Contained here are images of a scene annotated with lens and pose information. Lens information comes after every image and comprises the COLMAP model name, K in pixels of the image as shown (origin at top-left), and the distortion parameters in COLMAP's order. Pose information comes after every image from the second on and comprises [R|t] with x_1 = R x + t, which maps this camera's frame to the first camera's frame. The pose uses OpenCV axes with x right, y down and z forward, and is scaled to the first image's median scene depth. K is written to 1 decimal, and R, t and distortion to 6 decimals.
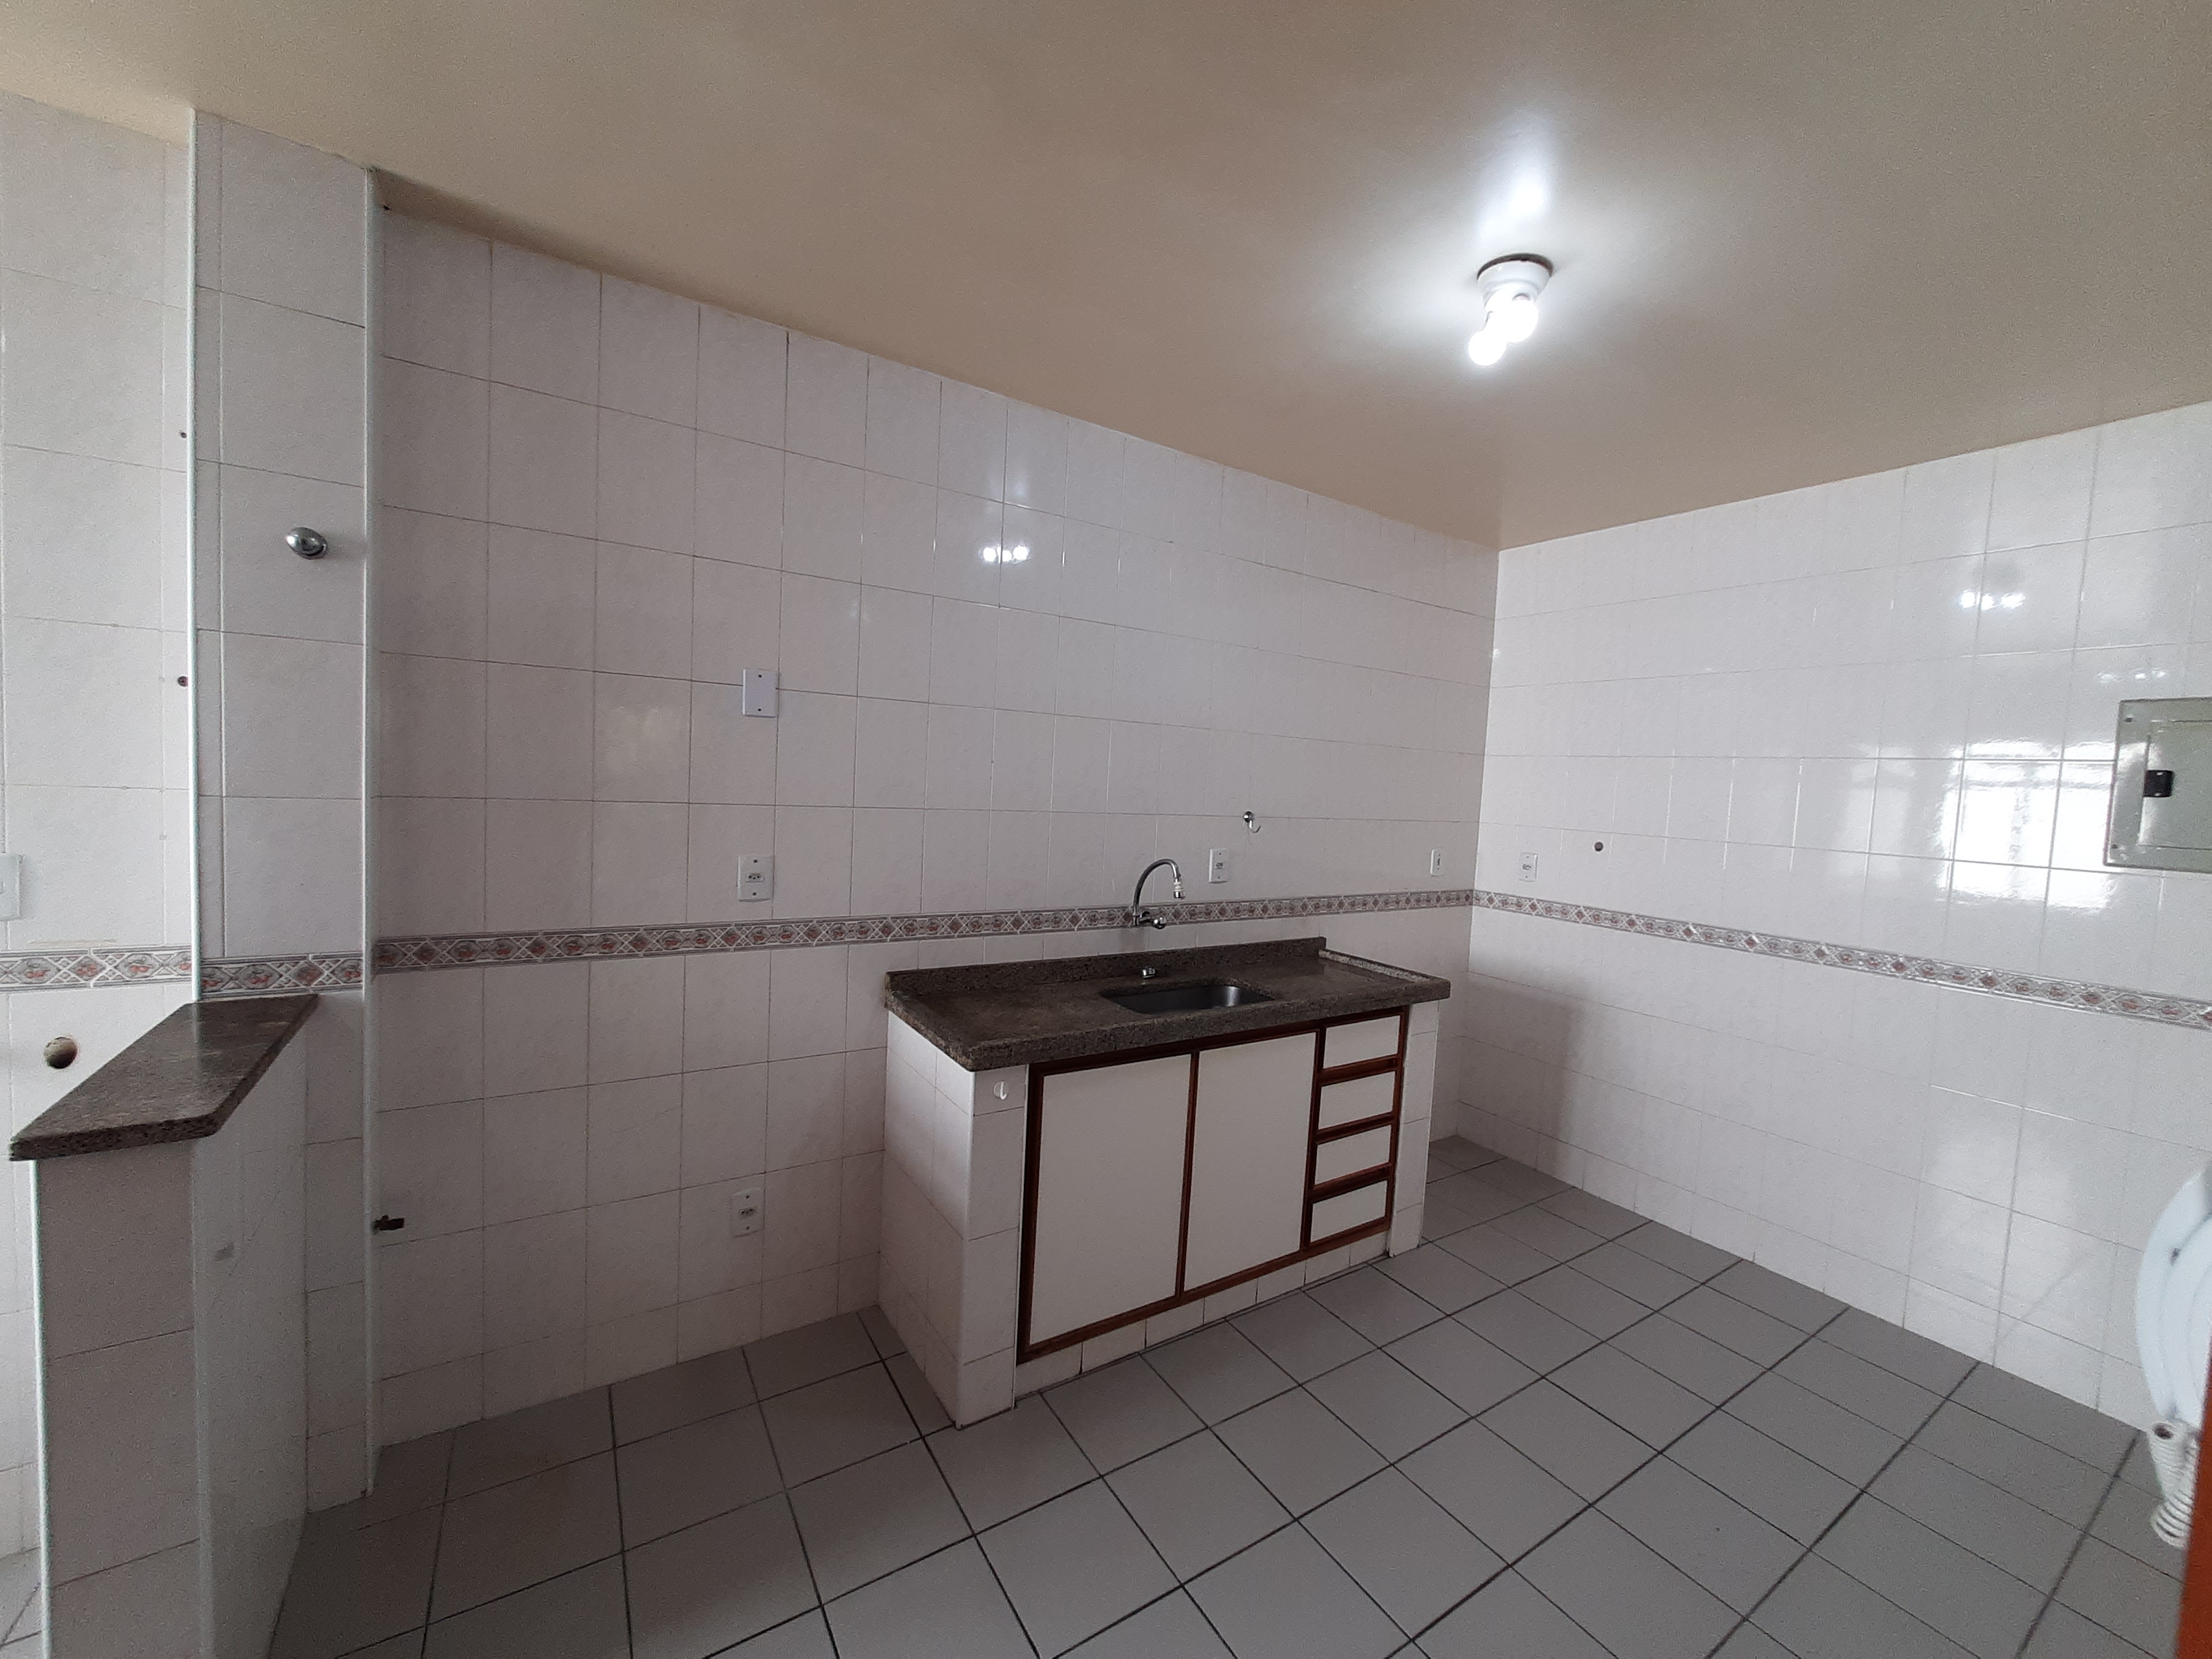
lens RADIAL K [[884.7, 0, 1100.7], [0, 884.7, 823.9], [0, 0, 1]] dist [0.010750, 0.000036]
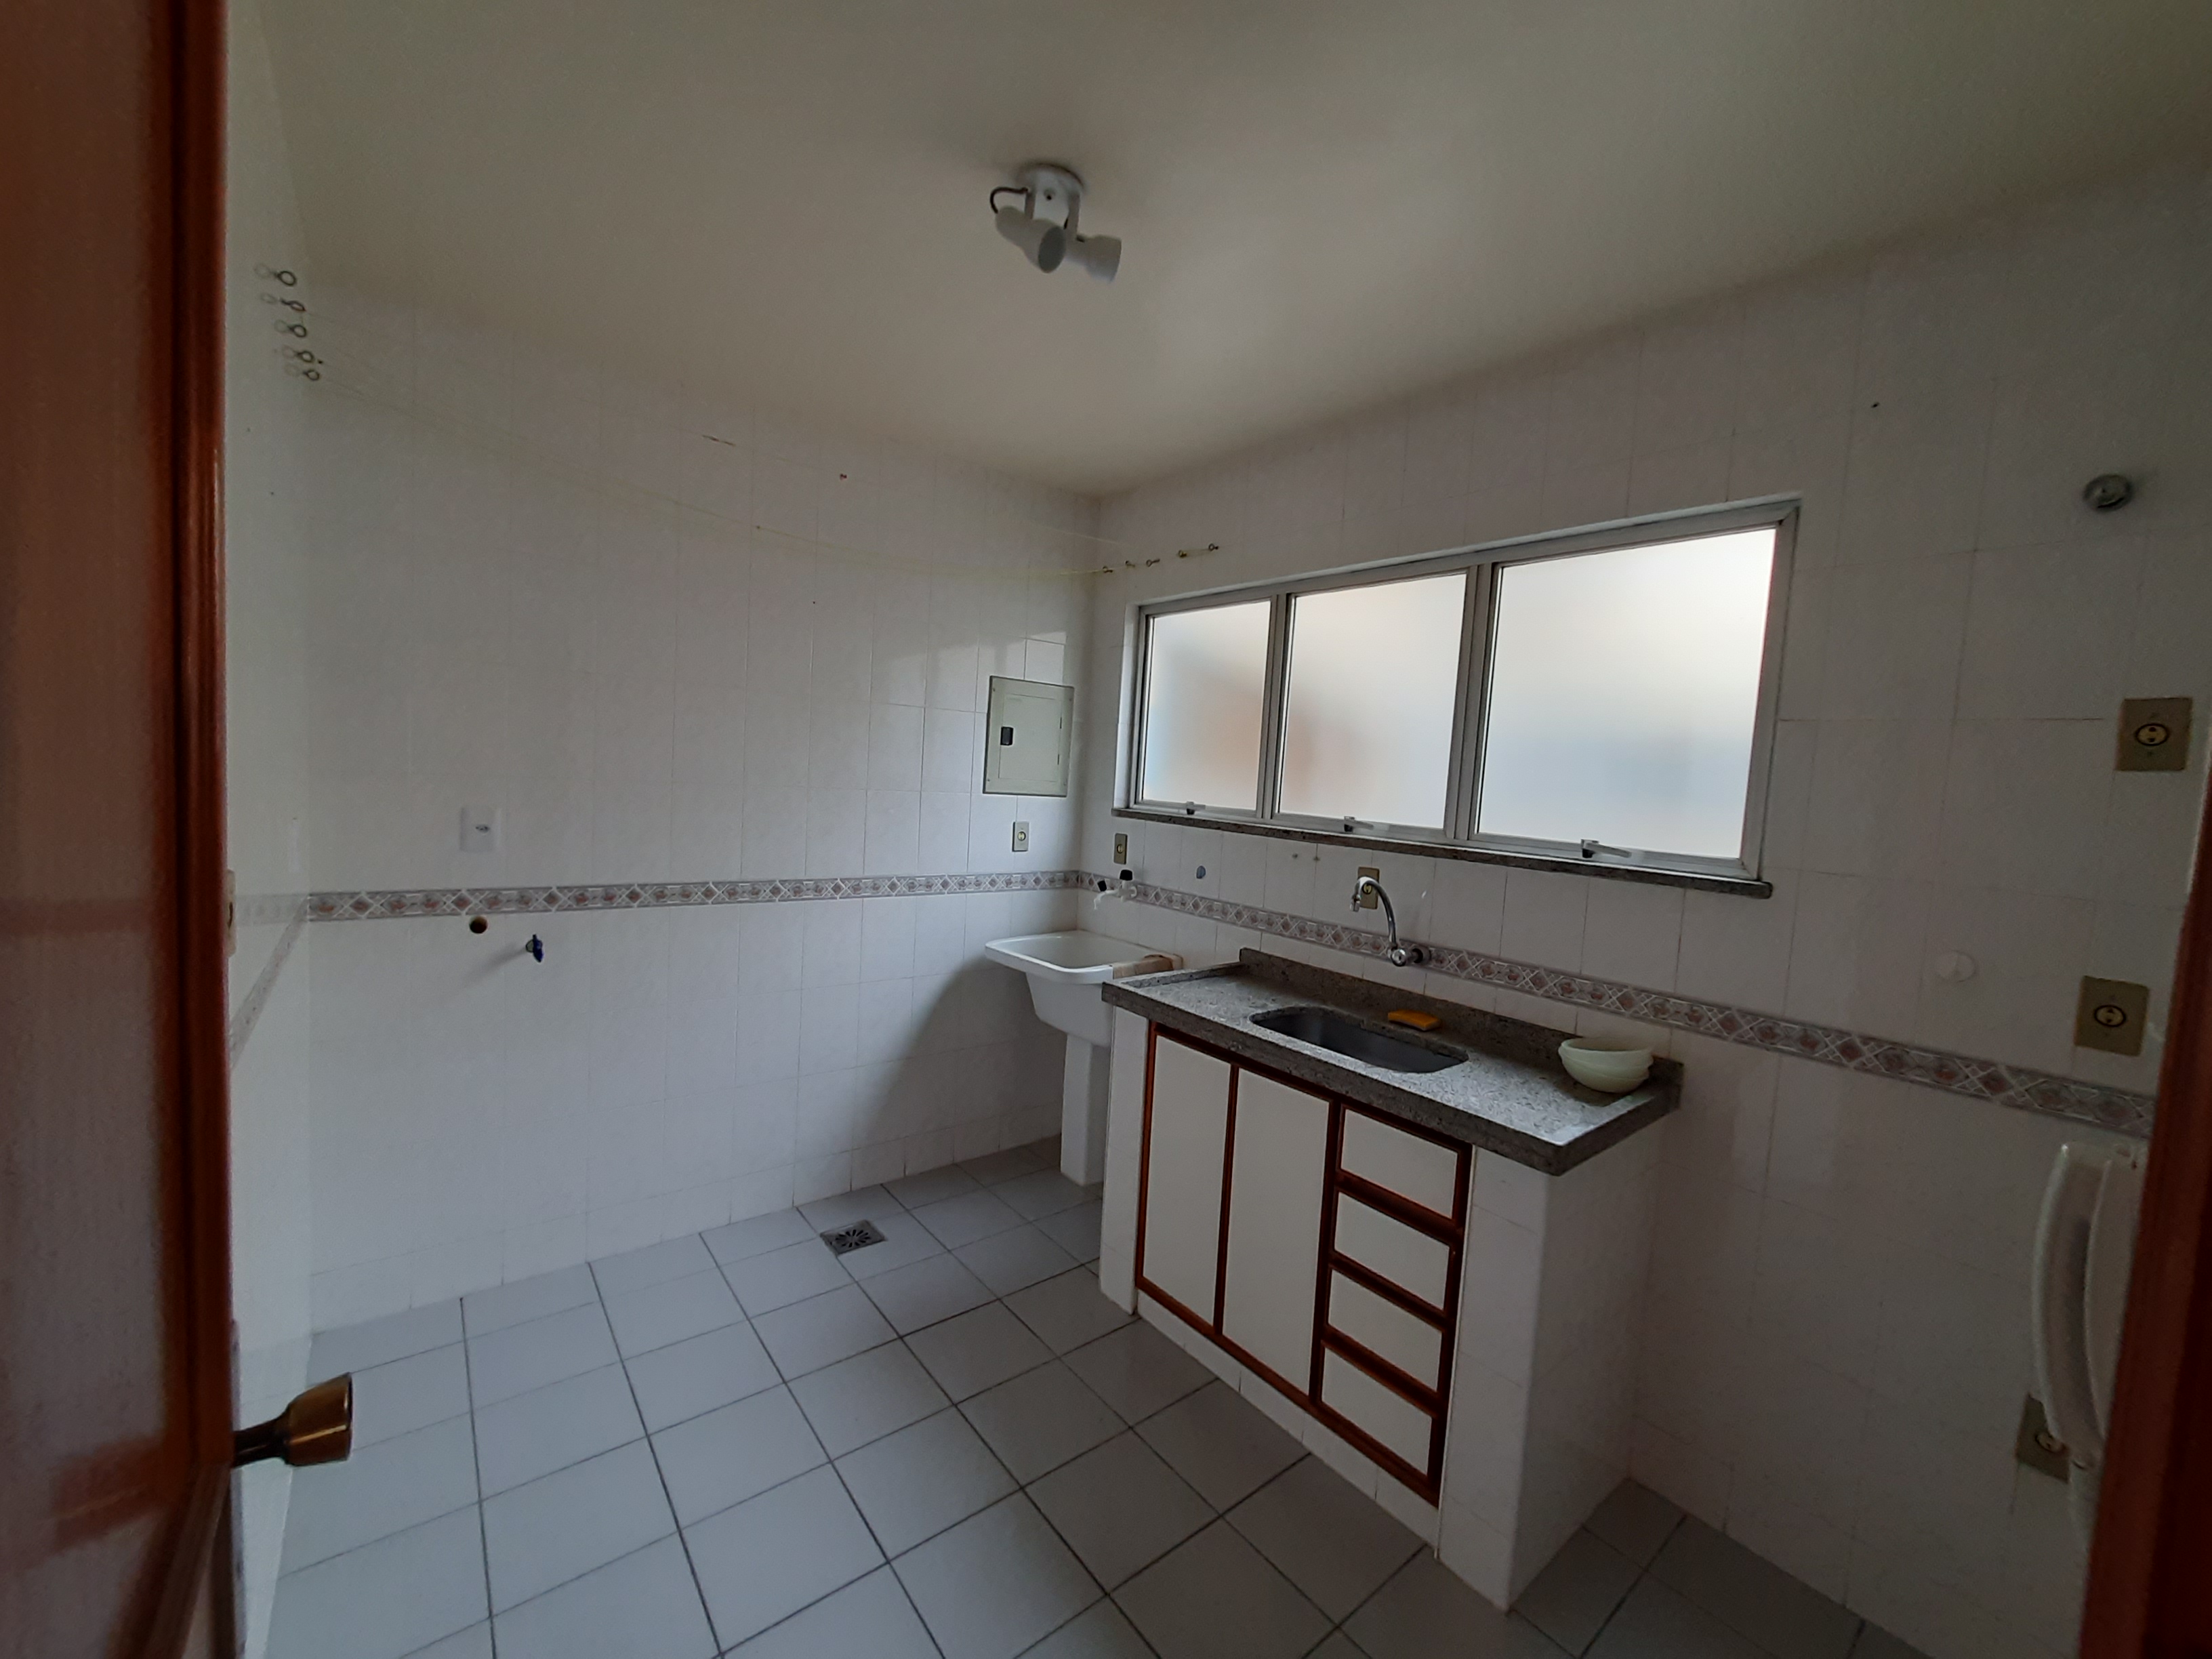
lens RADIAL K [[884.7, 0, 1098.3], [0, 884.7, 828.4], [0, 0, 1]] dist [0.010750, 0.000036]
pose [[0.138642, 0.023461, -0.990065, 0.924201], [-0.121611, 0.992557, 0.006491, 0.020094], [0.982848, 0.119502, 0.140463, 0.656825]]
